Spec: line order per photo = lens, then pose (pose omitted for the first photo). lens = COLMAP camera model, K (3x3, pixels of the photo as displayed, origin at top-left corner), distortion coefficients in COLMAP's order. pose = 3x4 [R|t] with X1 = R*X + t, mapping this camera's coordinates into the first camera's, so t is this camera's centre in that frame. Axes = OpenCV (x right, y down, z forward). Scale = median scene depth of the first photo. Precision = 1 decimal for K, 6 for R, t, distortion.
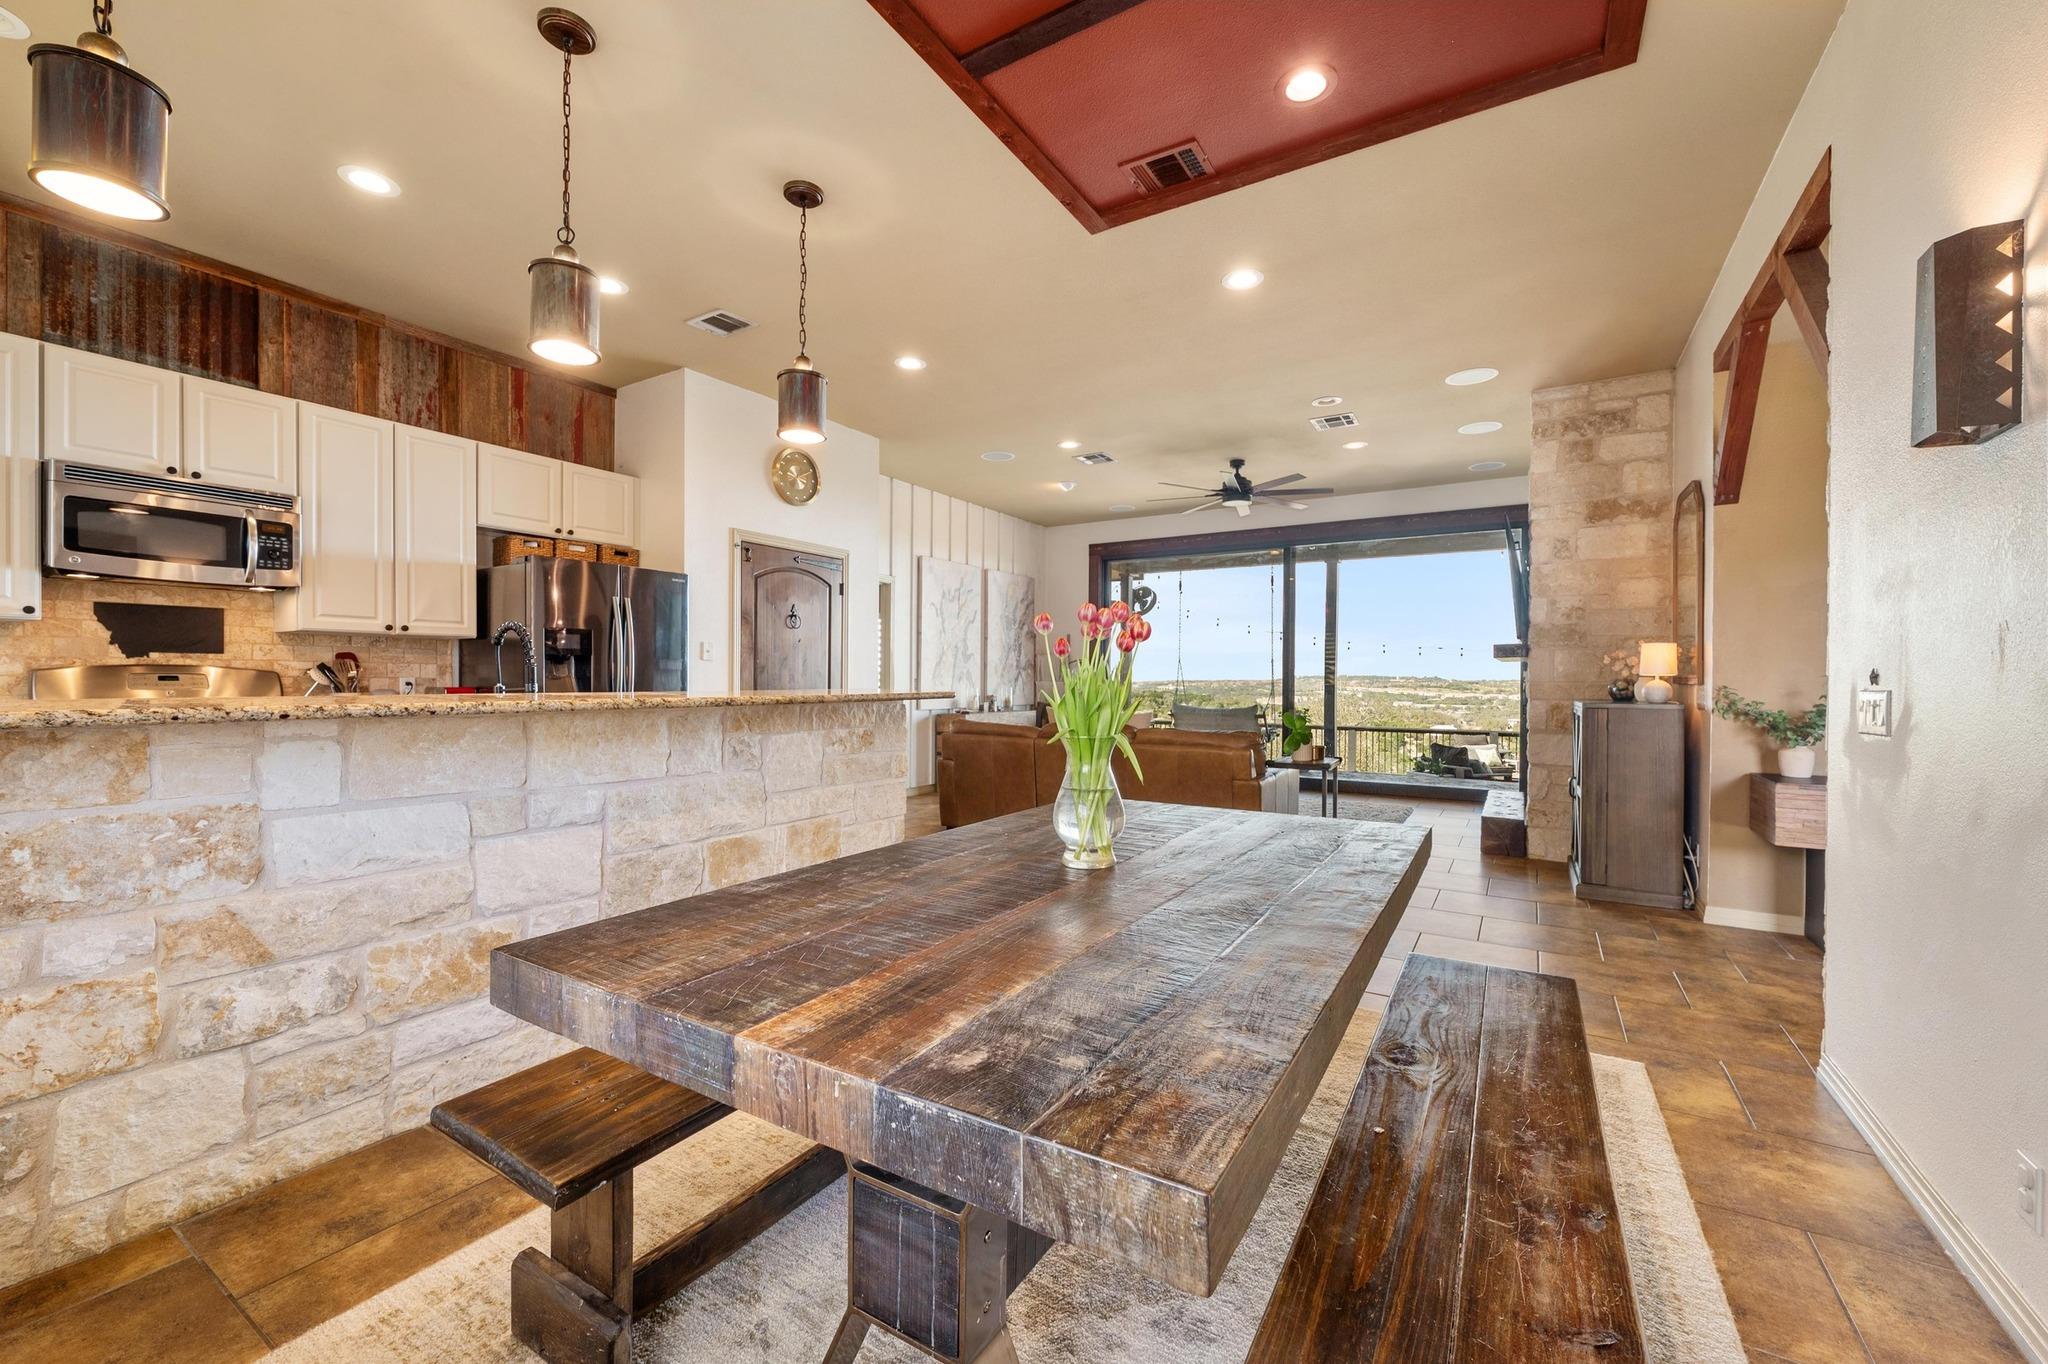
lens RADIAL K [[812.4, 0, 1024.6], [0, 812.4, 683.9], [0, 0, 1]] dist [-0.006359, 0.001113]
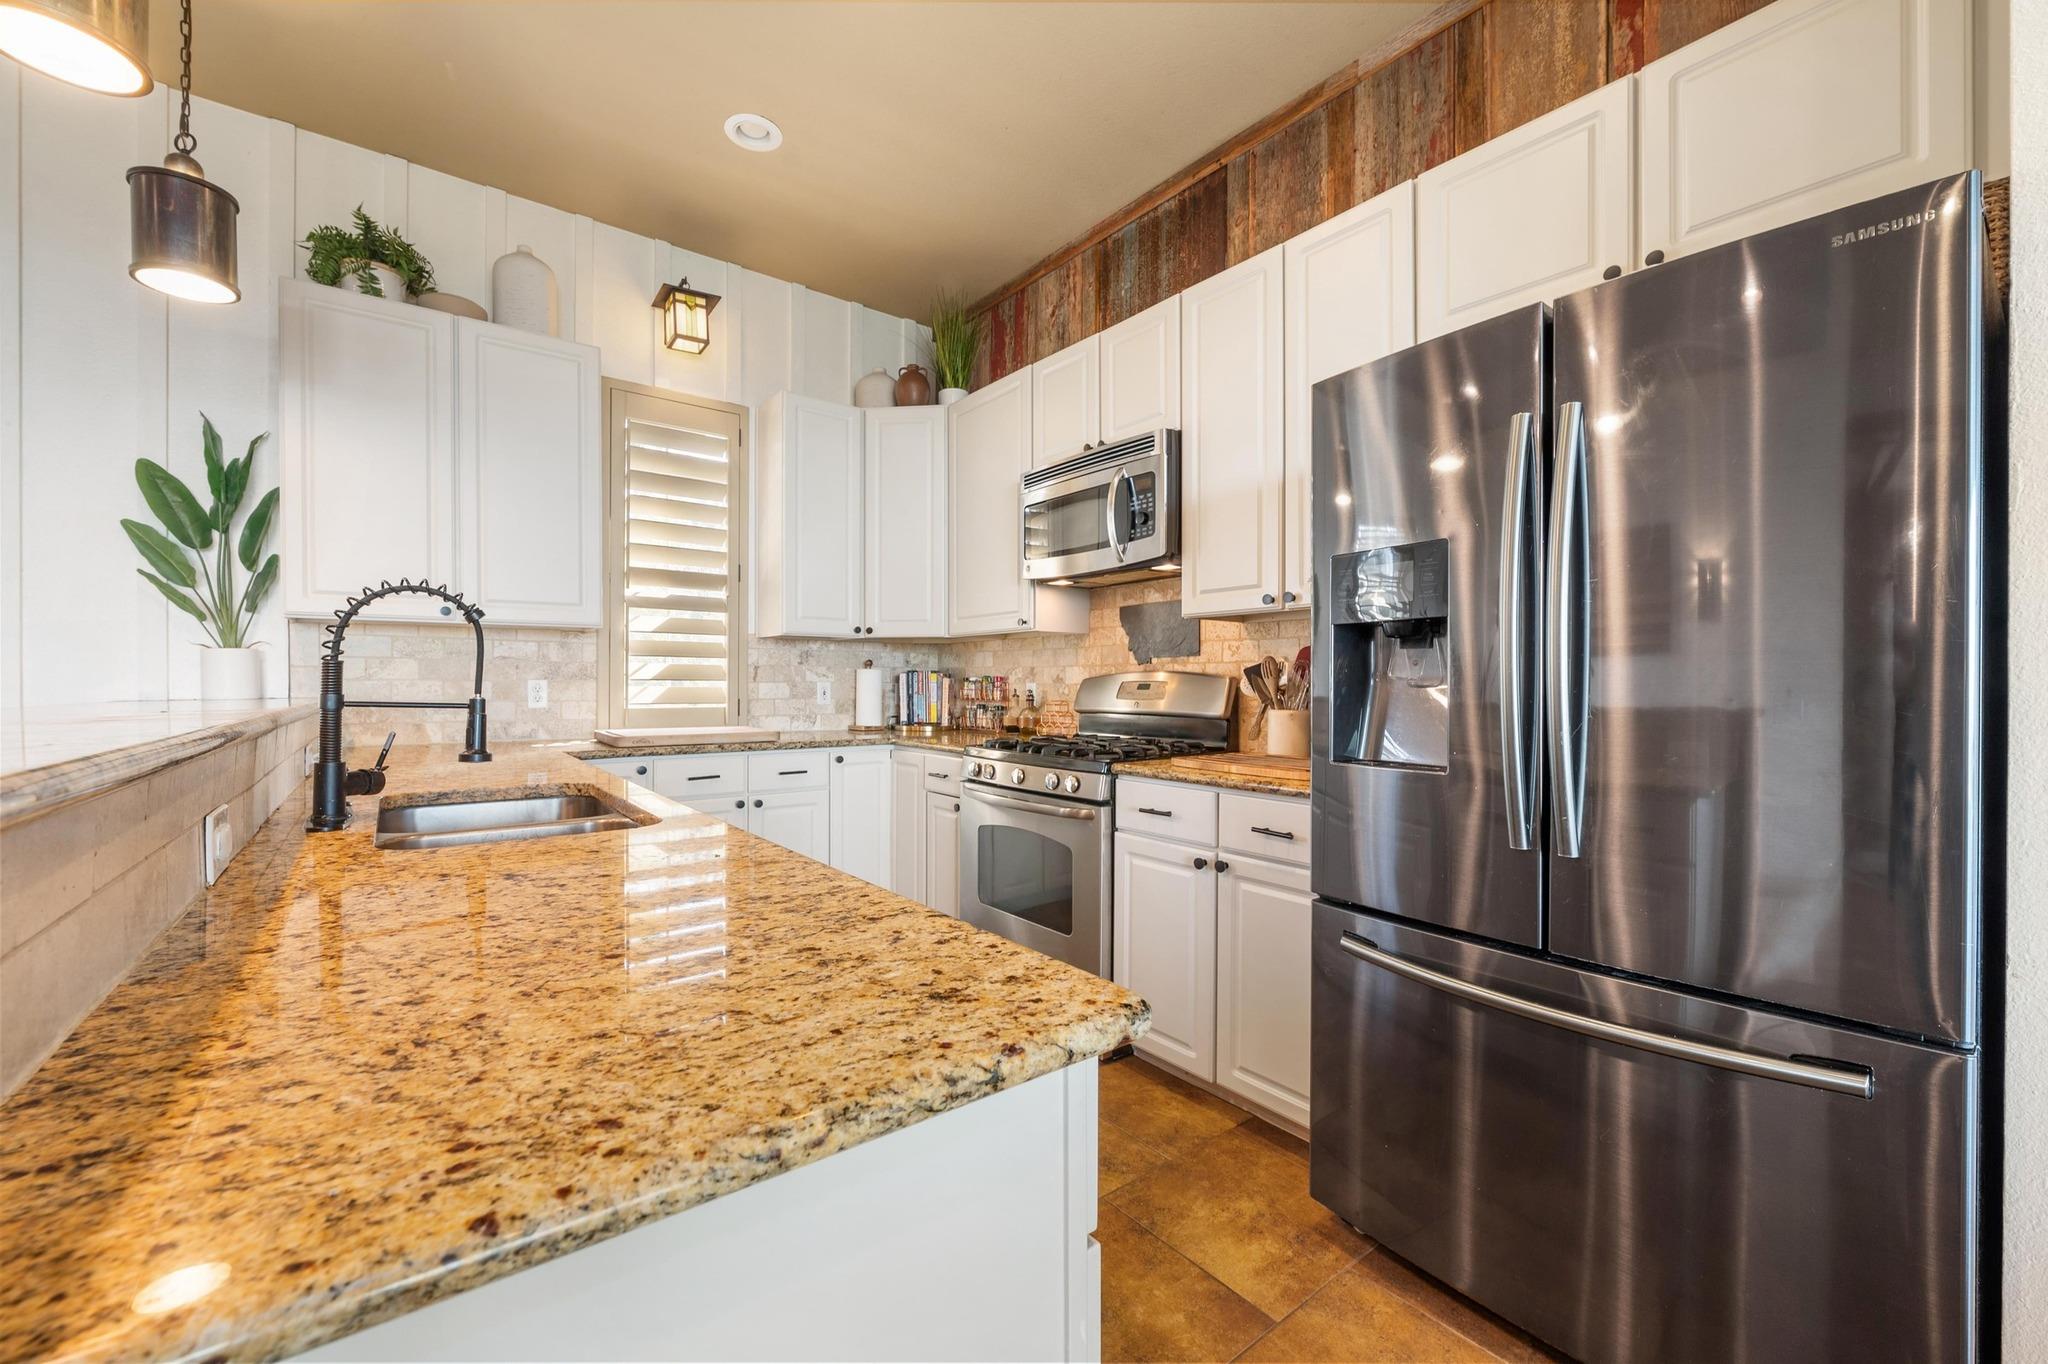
lens RADIAL K [[812.4, 0, 1018.0], [0, 812.4, 687.5], [0, 0, 1]] dist [-0.006359, 0.001113]
pose [[-0.345453, -0.000886, -0.938435, -0.140799], [-0.008716, 0.999959, 0.002265, -0.005207], [0.938395, 0.008962, -0.345447, 0.833854]]
